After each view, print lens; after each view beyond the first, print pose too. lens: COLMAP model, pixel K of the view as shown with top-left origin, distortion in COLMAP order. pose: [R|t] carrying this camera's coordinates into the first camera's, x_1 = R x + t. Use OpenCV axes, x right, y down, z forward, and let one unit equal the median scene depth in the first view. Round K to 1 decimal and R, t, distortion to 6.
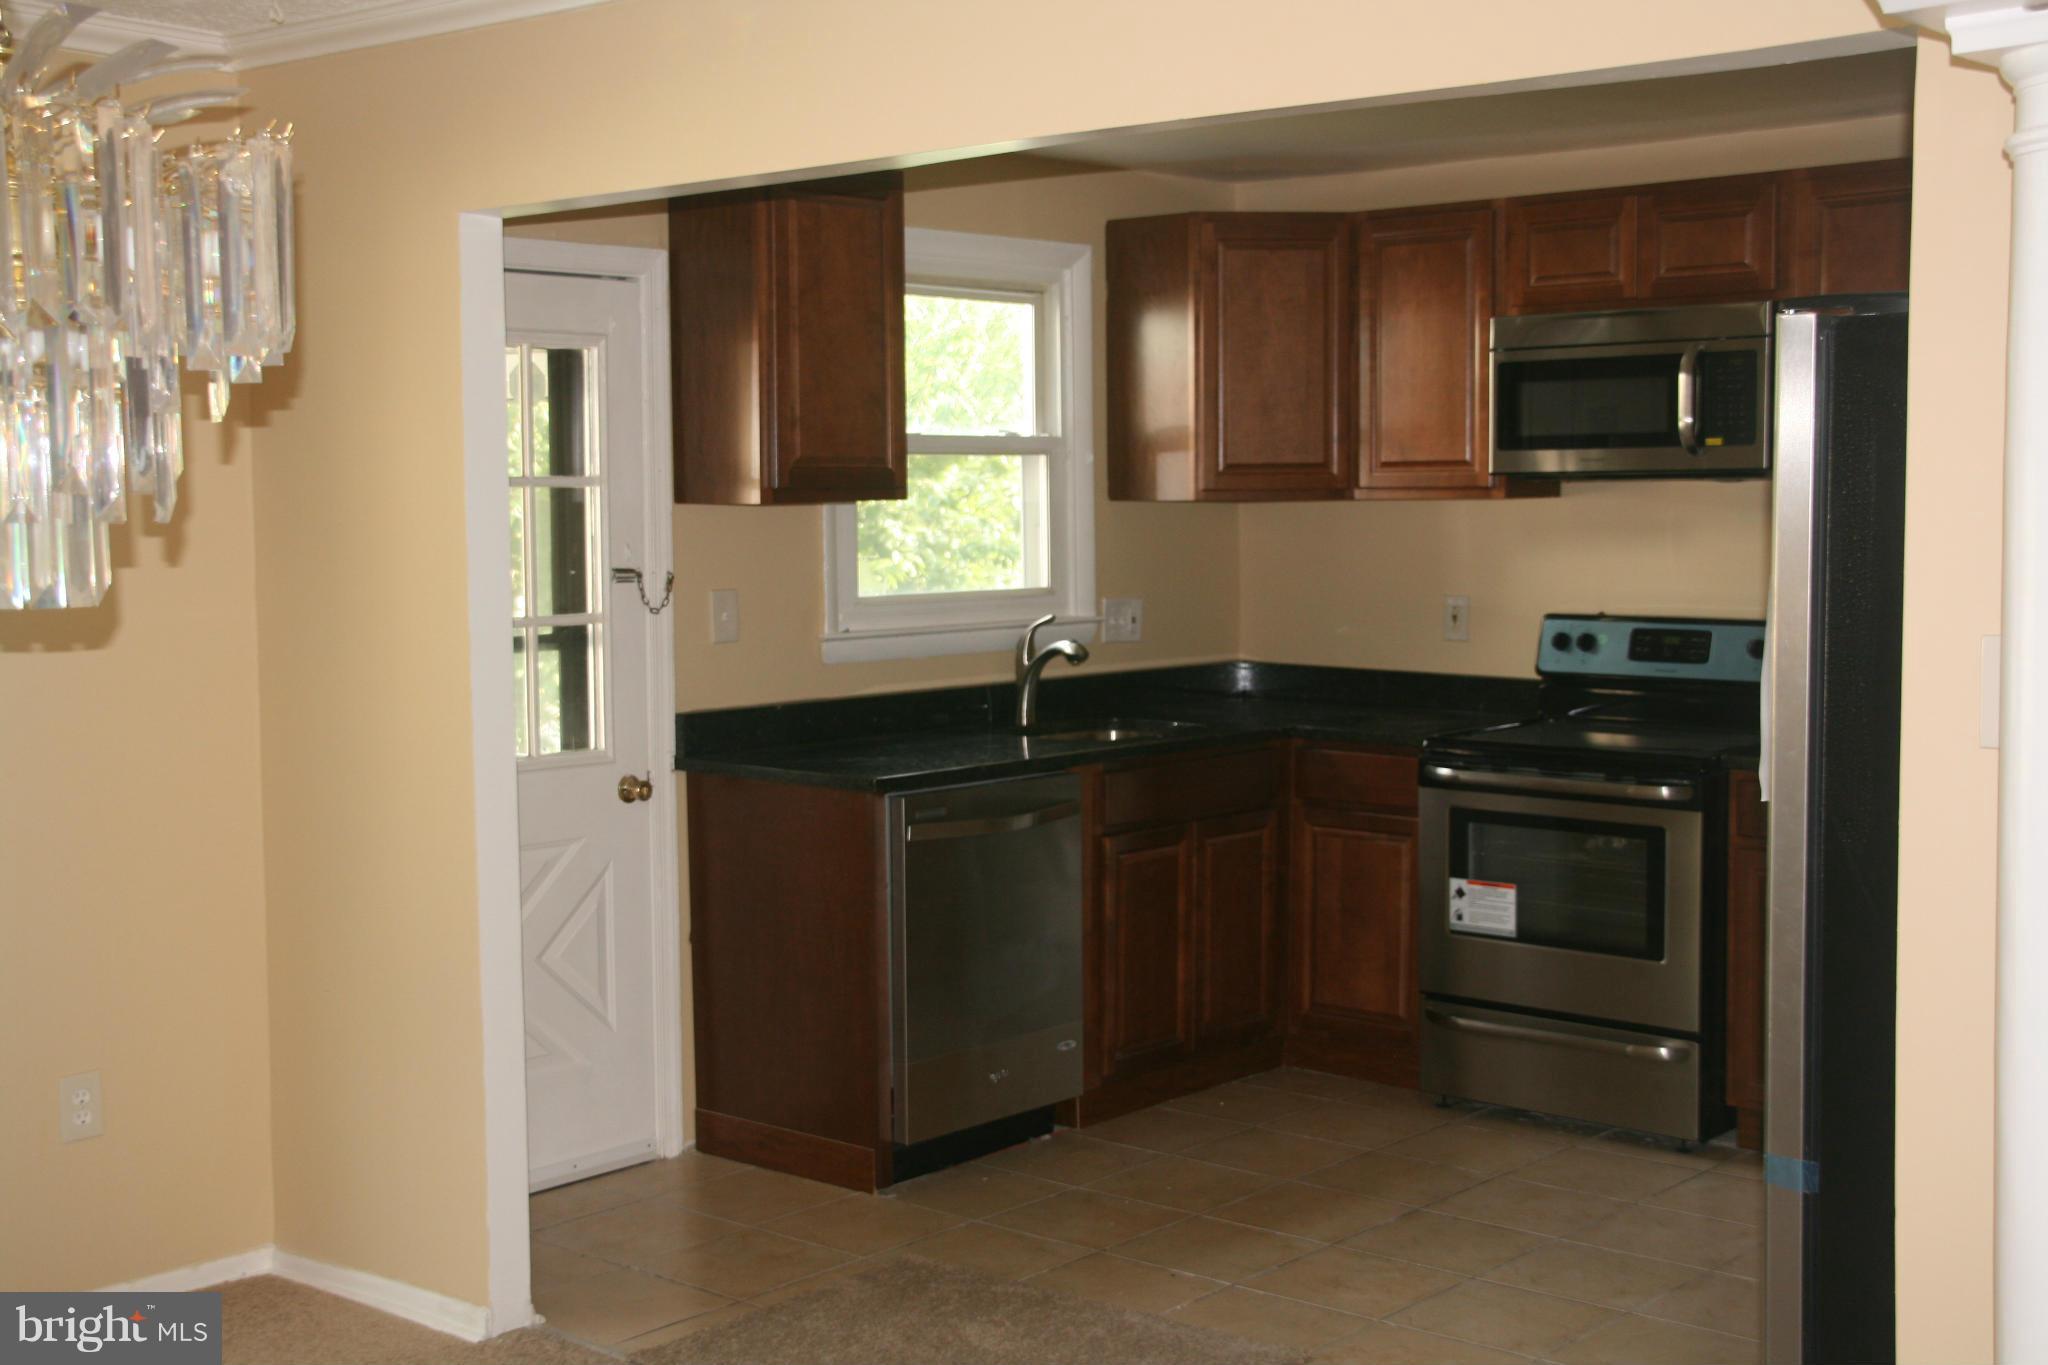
lens RADIAL K [[2511.8, 0, 1024.0], [0, 2511.8, 682.5], [0, 0, 1]] dist [-0.060504, 0.003218]
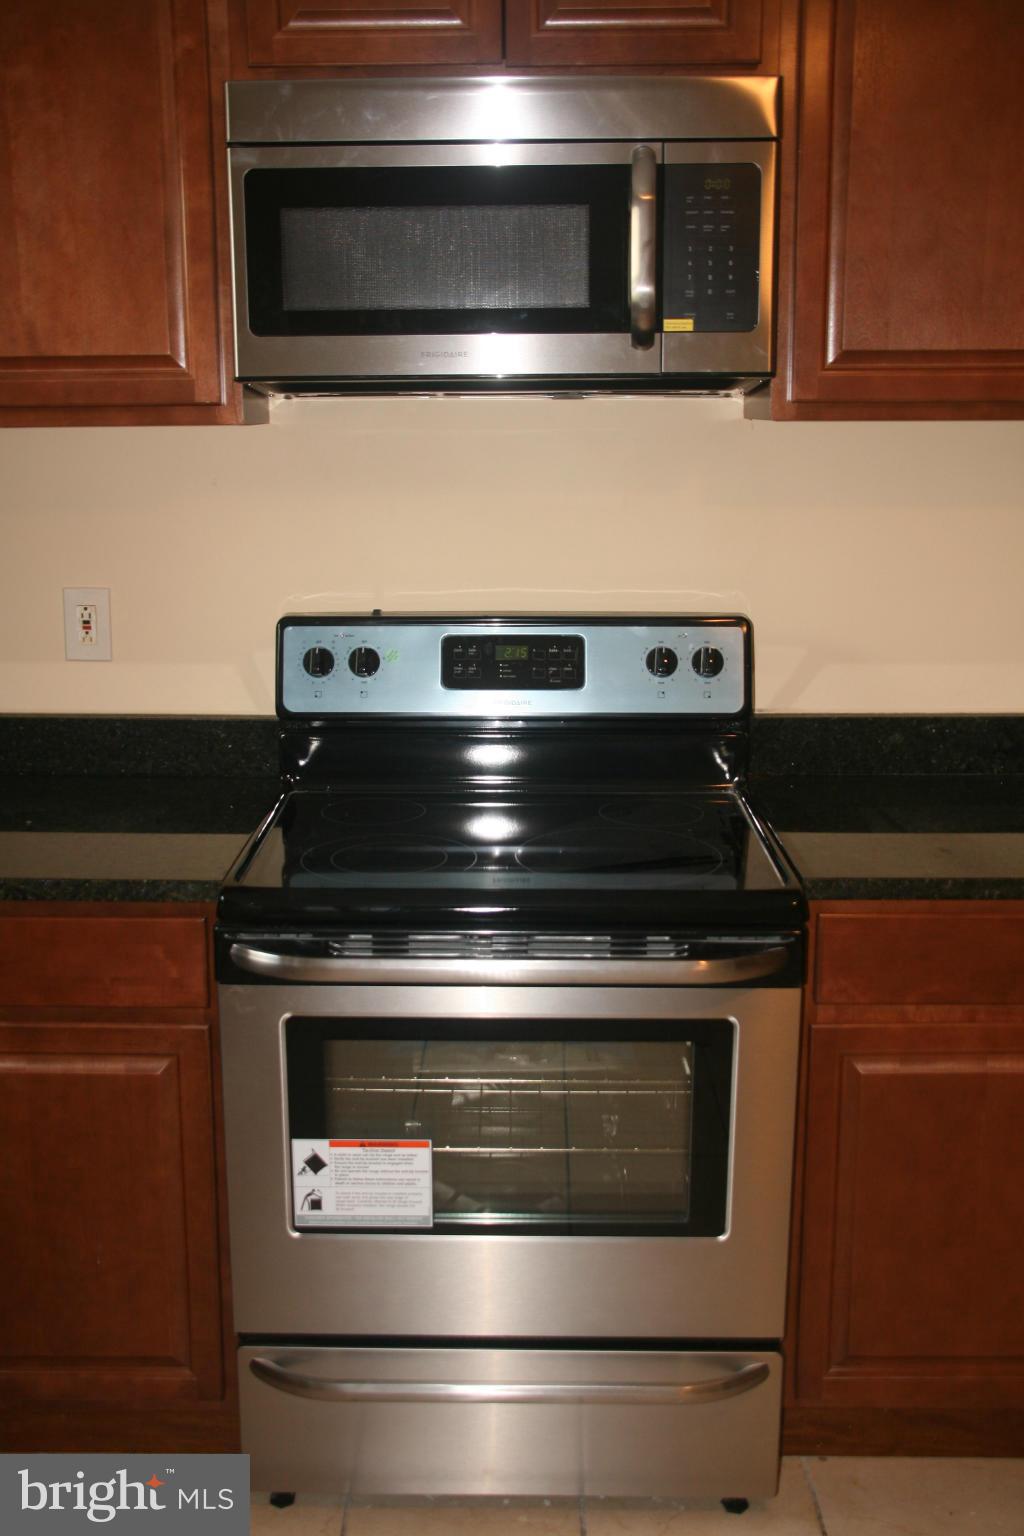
lens RADIAL K [[1599.1, 0, 491.7], [0, 1599.1, 765.0], [0, 0, 1]] dist [-0.115236, 0.298410]
pose [[0.759799, -0.139955, 0.634915, -0.004410], [0.047675, 0.985920, 0.160276, -0.054870], [-0.648407, -0.091508, 0.755774, 0.713972]]
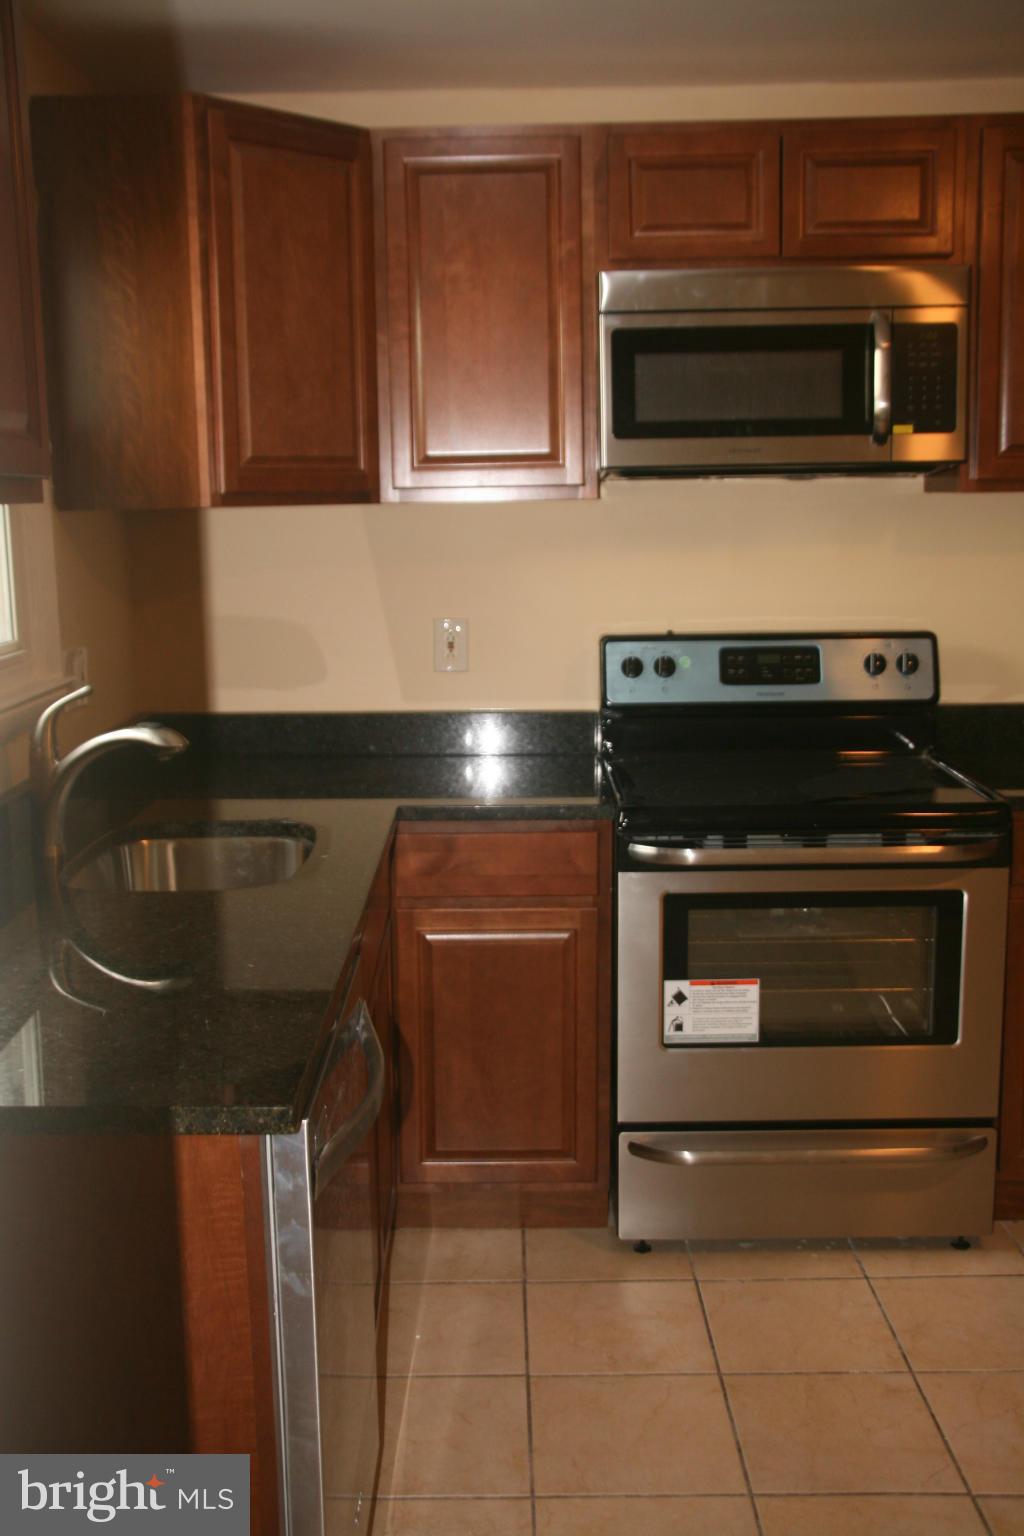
lens RADIAL K [[1599.1, 0, 491.7], [0, 1599.1, 765.0], [0, 0, 1]] dist [-0.115236, 0.298410]
pose [[0.753525, -0.115967, 0.647110, -0.189068], [0.062080, 0.992472, 0.105570, -0.046445], [-0.654481, -0.039378, 0.755052, 0.652235]]
